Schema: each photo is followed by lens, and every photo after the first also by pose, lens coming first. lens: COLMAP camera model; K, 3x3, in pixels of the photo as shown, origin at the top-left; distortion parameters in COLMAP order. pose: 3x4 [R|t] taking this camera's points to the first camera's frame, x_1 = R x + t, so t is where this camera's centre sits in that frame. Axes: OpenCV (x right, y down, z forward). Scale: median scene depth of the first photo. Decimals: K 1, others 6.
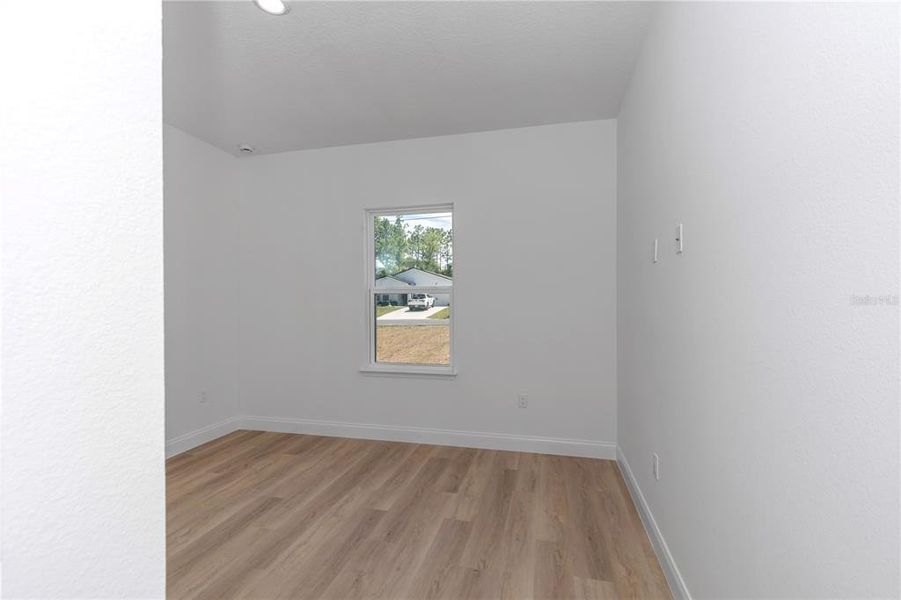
lens RADIAL K [[449.2, 0, 450.0], [0, 449.2, 309.1], [0, 0, 1]] dist [-0.000607, -0.000109]
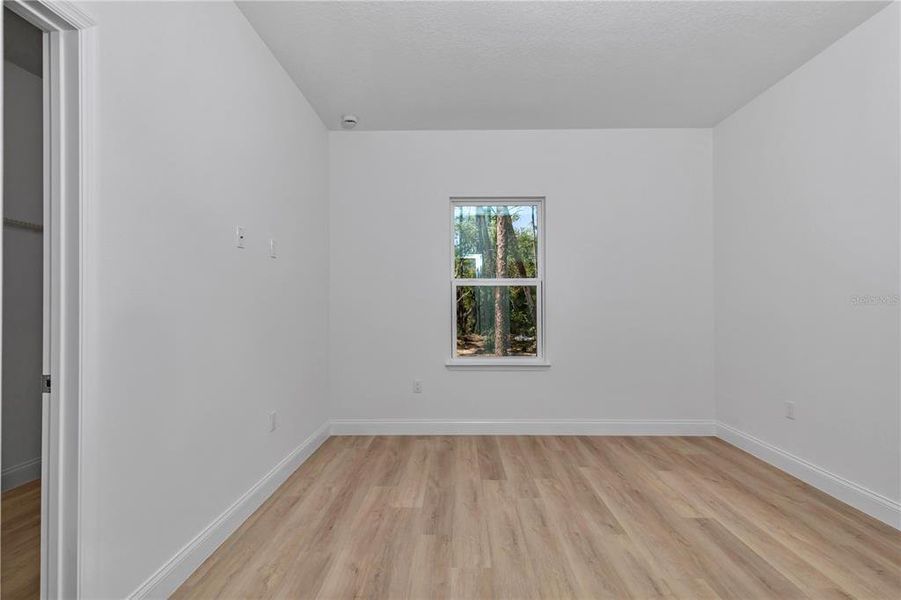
lens RADIAL K [[404.3, 0, 450.5], [0, 404.3, 300.0], [0, 0, 1]] dist [0.002139, 0.000386]
pose [[0.967457, -0.000891, 0.253033, -0.556424], [0.001886, 0.999991, -0.003687, 0.001292], [-0.253028, 0.004045, 0.967451, 0.213935]]
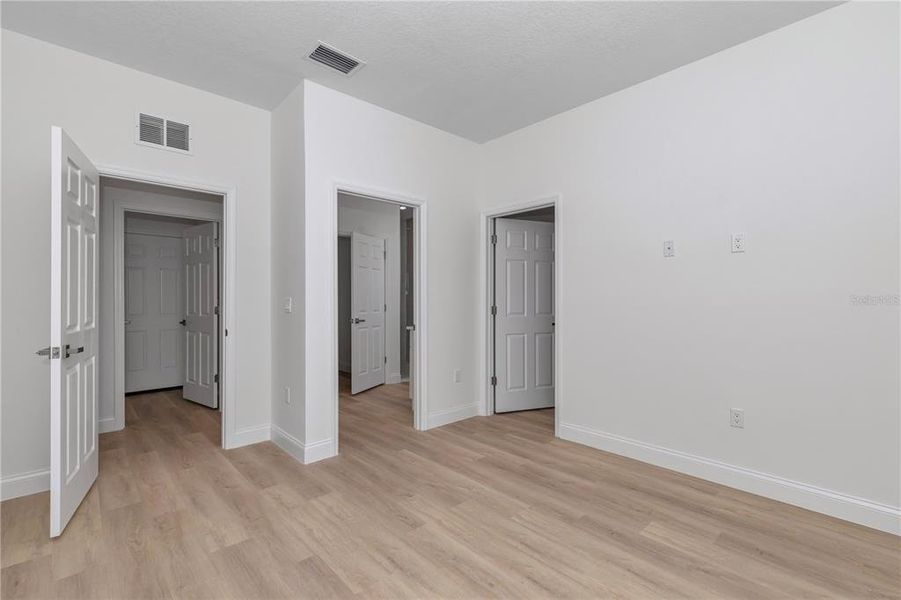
lens RADIAL K [[404.3, 0, 450.5], [0, 404.3, 300.0], [0, 0, 1]] dist [0.002139, 0.000386]
pose [[-0.515303, 0.000397, -0.857008, 0.291720], [0.005691, 0.999979, -0.002959, 0.008897], [0.856989, -0.006402, -0.515295, 1.031211]]
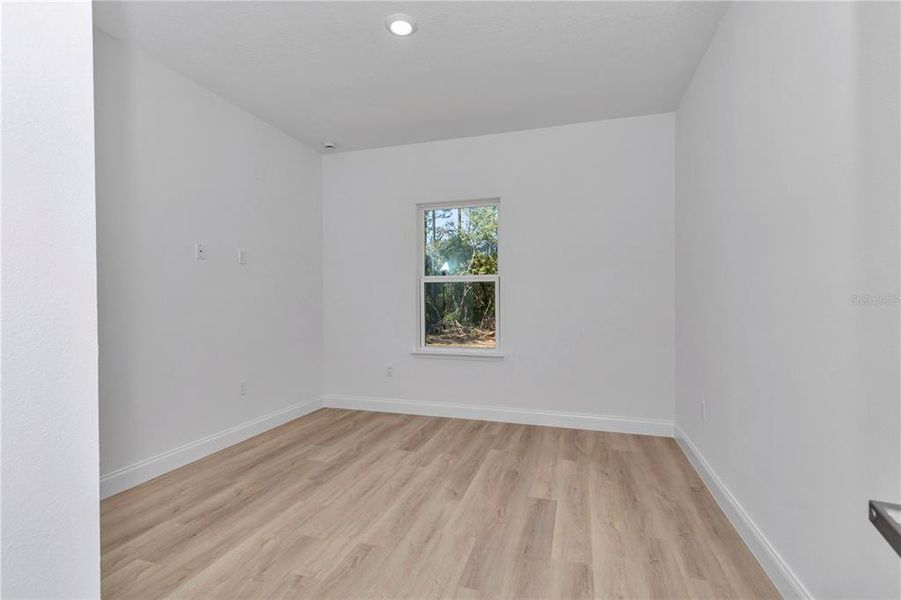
lens RADIAL K [[404.3, 0, 450.5], [0, 404.3, 300.0], [0, 0, 1]] dist [0.002139, 0.000386]
pose [[0.999603, -0.004521, -0.027813, -0.107241], [0.004766, 0.999951, 0.008719, 0.001599], [0.027772, -0.008848, 0.999575, 0.032689]]
